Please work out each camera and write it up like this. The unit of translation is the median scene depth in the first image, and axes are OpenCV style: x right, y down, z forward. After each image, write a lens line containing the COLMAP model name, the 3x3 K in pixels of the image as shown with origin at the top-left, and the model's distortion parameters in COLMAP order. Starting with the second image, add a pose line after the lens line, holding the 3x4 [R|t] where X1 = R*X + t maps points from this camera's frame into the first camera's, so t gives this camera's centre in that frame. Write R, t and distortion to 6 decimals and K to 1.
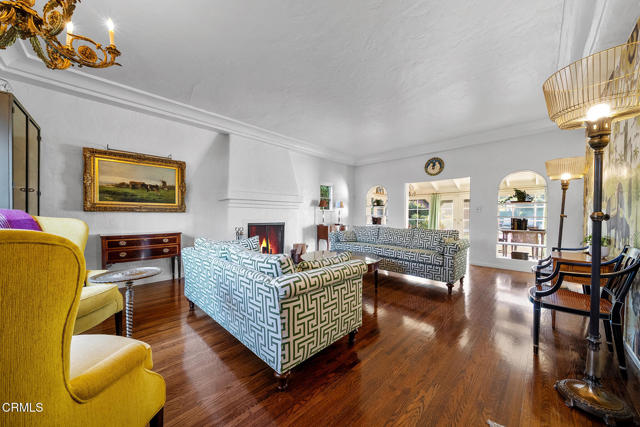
lens RADIAL K [[220.5, 0, 331.1], [0, 220.5, 216.6], [0, 0, 1]] dist [0.008548, 0.000043]
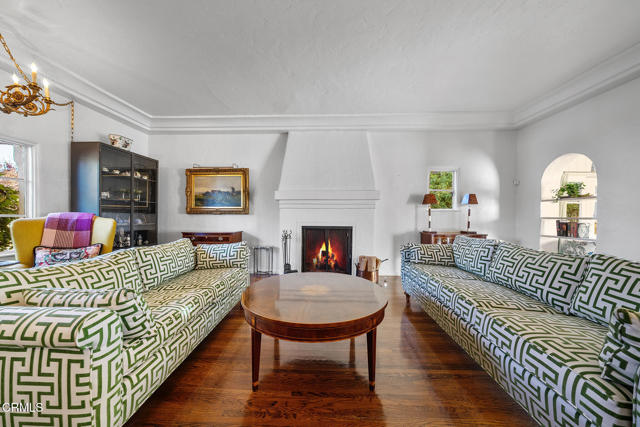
lens RADIAL K [[220.5, 0, 331.1], [0, 220.5, 216.6], [0, 0, 1]] dist [0.008548, 0.000043]
pose [[0.665352, -0.003734, -0.746521, 0.393162], [-0.006103, 0.999927, -0.010441, 0.001077], [0.746505, 0.011503, 0.665280, 0.534591]]
